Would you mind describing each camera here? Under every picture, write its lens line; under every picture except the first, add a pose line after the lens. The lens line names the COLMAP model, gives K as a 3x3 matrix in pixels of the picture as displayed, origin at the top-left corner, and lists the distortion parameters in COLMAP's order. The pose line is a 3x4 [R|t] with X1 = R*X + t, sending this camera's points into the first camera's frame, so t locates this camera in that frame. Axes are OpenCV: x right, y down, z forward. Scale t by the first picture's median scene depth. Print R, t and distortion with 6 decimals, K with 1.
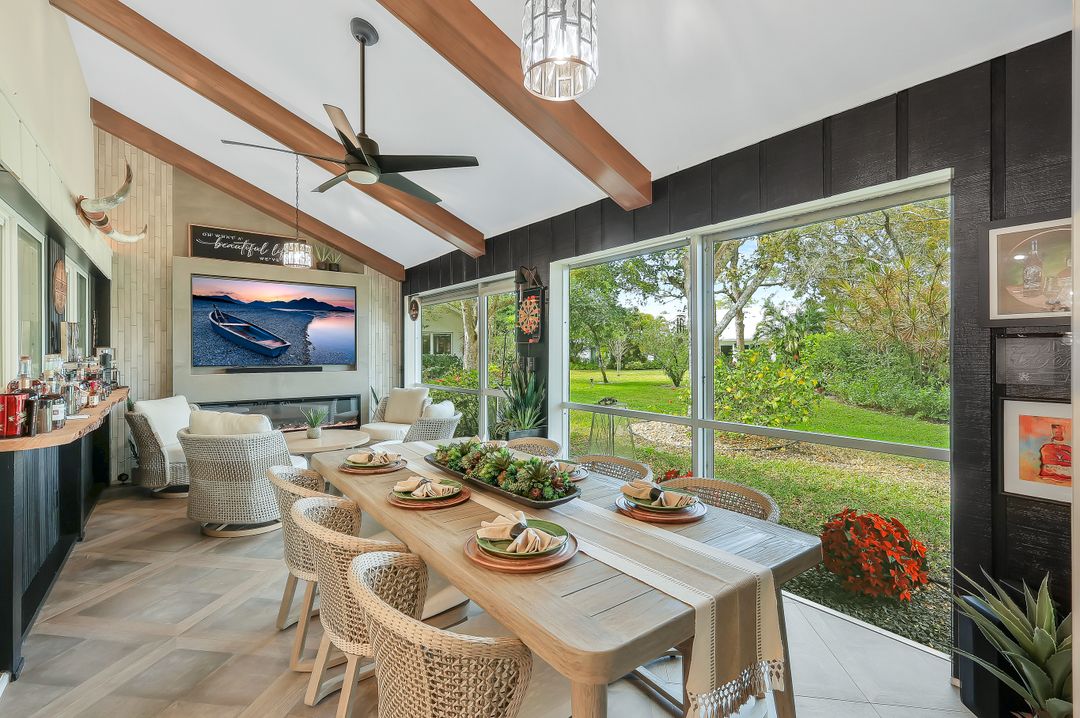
lens RADIAL K [[483.1, 0, 539.5], [0, 483.1, 353.6], [0, 0, 1]] dist [0.000479, -0.000094]
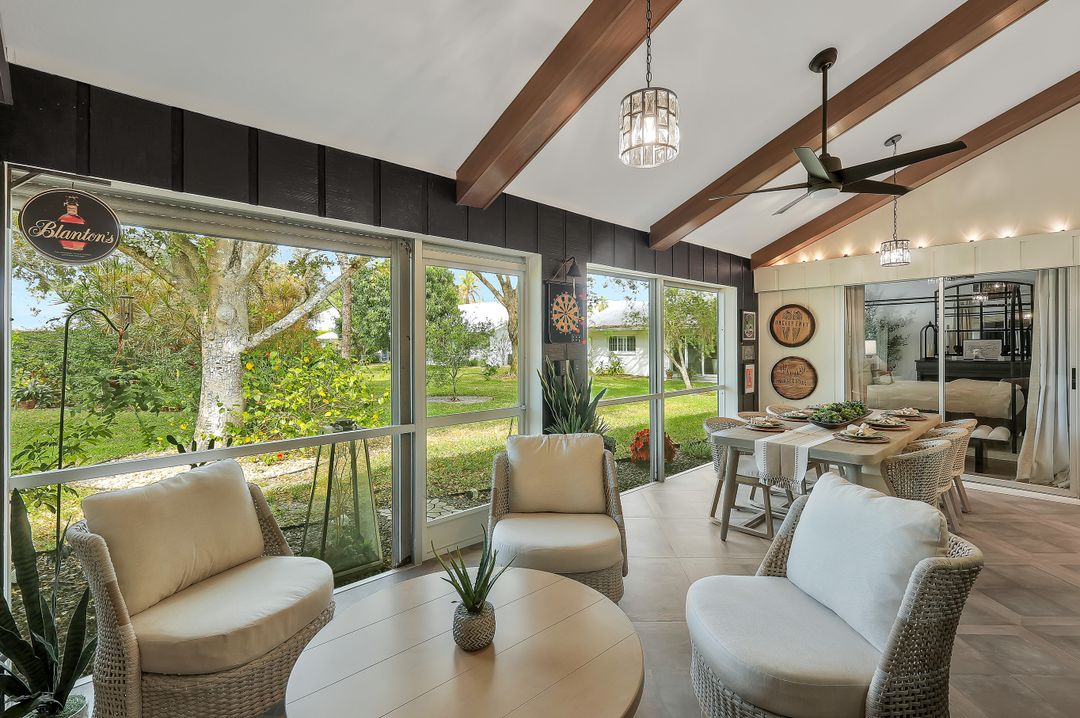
lens RADIAL K [[483.1, 0, 541.0], [0, 483.1, 352.5], [0, 0, 1]] dist [0.000479, -0.000094]
pose [[-0.098026, -0.008008, 0.995152, -0.883234], [0.012635, 0.999877, 0.009291, -0.015051], [-0.995104, 0.013484, -0.097913, 1.114438]]
